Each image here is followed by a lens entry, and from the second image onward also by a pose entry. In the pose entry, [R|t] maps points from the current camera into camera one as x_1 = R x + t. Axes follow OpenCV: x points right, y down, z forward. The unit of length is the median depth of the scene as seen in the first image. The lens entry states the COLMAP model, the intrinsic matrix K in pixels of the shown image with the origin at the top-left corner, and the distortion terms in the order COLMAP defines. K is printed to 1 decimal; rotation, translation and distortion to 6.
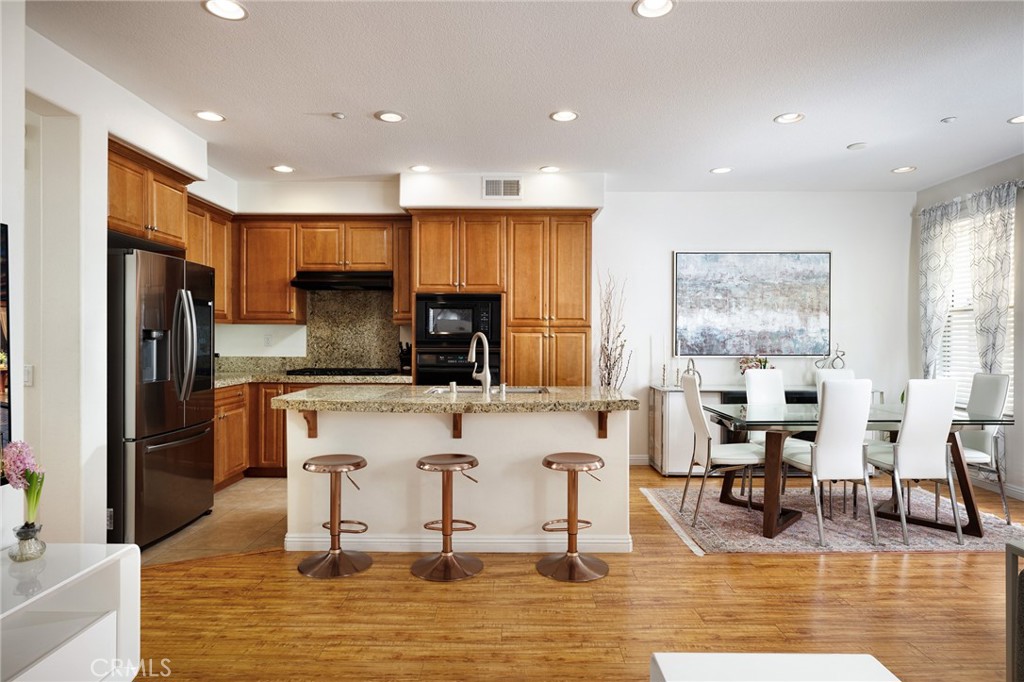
lens RADIAL K [[595.8, 0, 512.0], [0, 595.8, 341.0], [0, 0, 1]] dist [-0.002081, -0.001154]
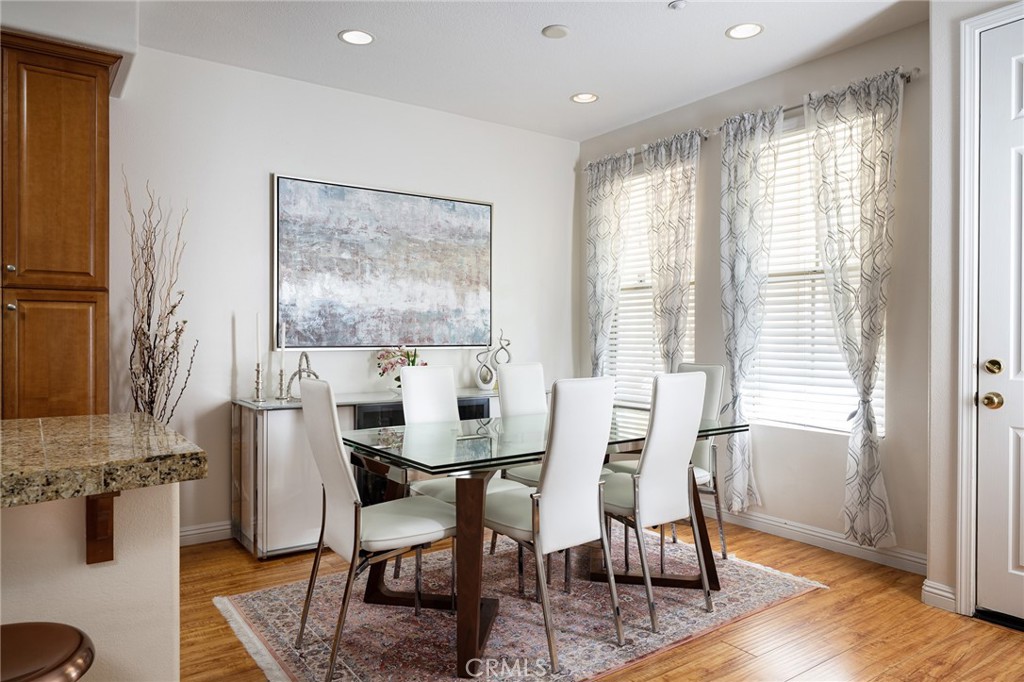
lens RADIAL K [[678.1, 0, 512.0], [0, 678.1, 341.0], [0, 0, 1]] dist [-0.002640, -0.000123]
pose [[0.813307, -0.004654, 0.581816, 0.072855], [0.003321, 0.999989, 0.003357, 0.016388], [-0.581825, -0.000798, 0.813314, 0.321374]]
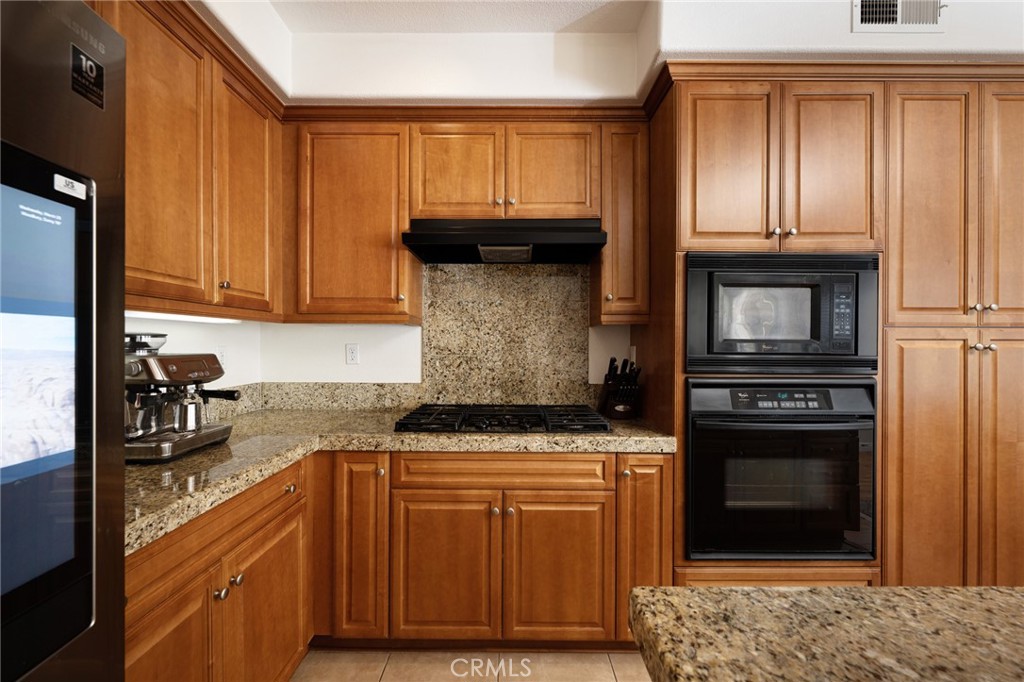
lens RADIAL K [[407.7, 0, 512.0], [0, 407.7, 341.0], [0, 0, 1]] dist [0.001269, 0.000072]
pose [[0.999997, -0.000743, 0.002369, -0.274025], [0.000755, 0.999987, -0.005107, -0.011275], [-0.002365, 0.005109, 0.999984, 0.648107]]
